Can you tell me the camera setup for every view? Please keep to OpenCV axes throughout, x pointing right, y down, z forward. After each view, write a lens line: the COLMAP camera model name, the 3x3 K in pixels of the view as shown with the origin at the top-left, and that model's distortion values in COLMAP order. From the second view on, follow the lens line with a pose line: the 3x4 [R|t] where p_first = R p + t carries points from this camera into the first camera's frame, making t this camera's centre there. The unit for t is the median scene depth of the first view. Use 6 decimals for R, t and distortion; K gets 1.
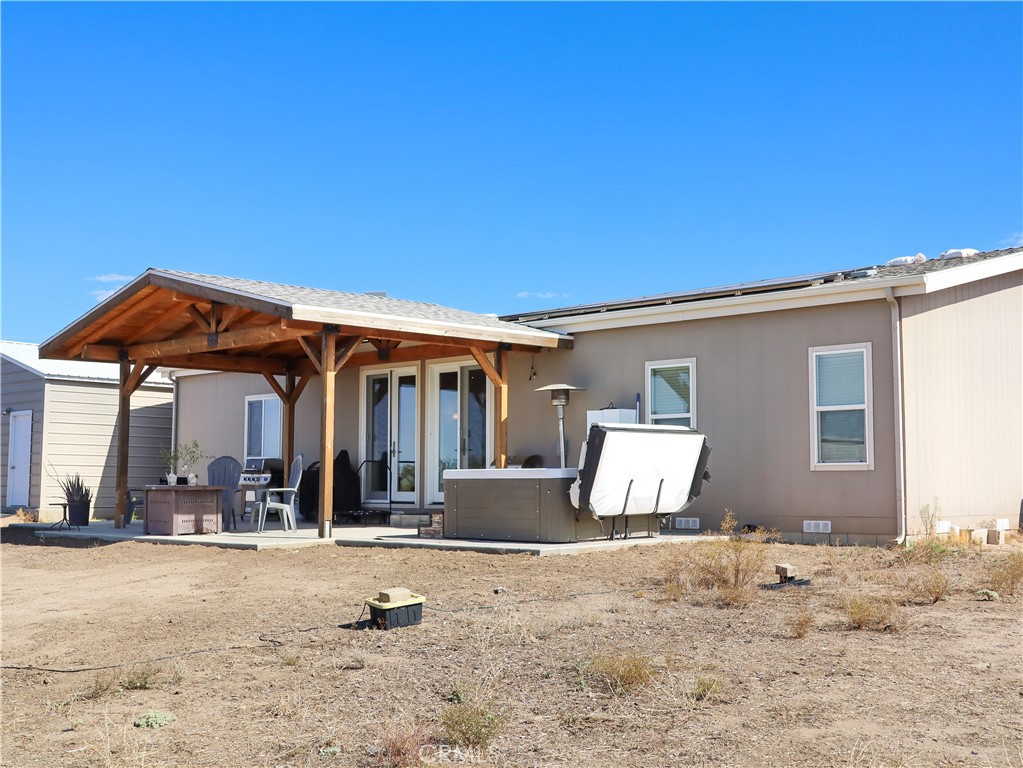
lens RADIAL K [[1243.4, 0, 511.5], [0, 1243.4, 384.0], [0, 0, 1]] dist [-0.018315, 0.037354]
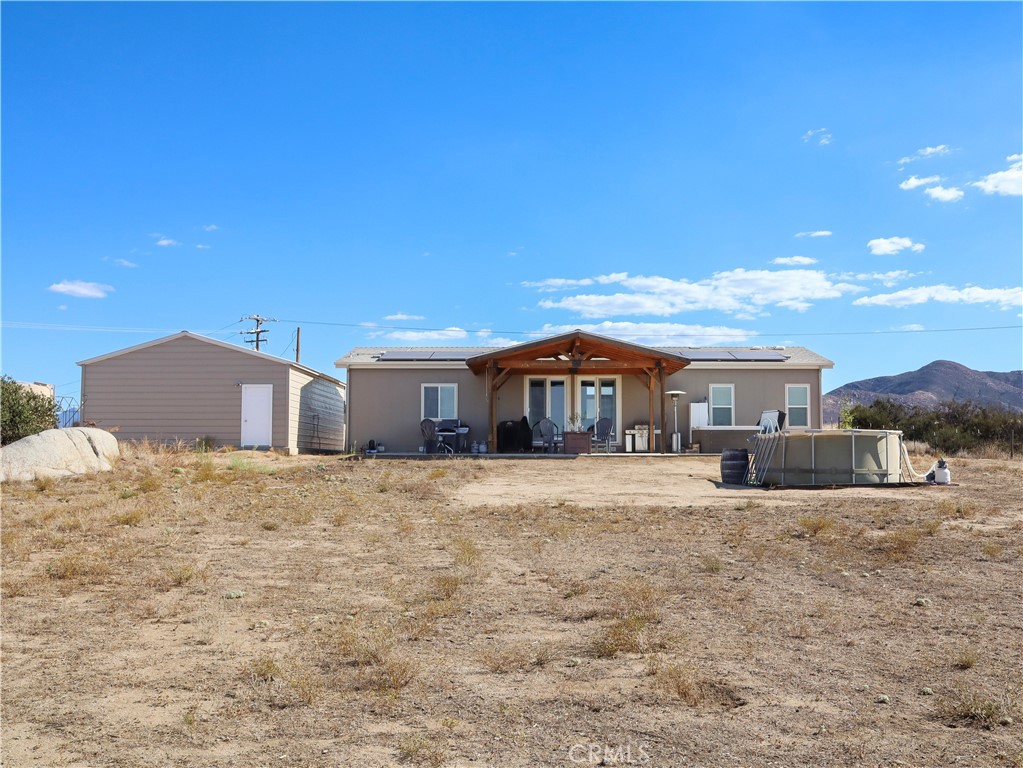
lens RADIAL K [[1049.5, 0, 511.5], [0, 1049.5, 384.0], [0, 0, 1]] dist [-0.073450, -0.000390]
pose [[0.738072, 0.046578, 0.673112, -1.568950], [-0.056319, 0.998386, -0.007332, 0.019396], [-0.672367, -0.032497, 0.739504, -0.259516]]
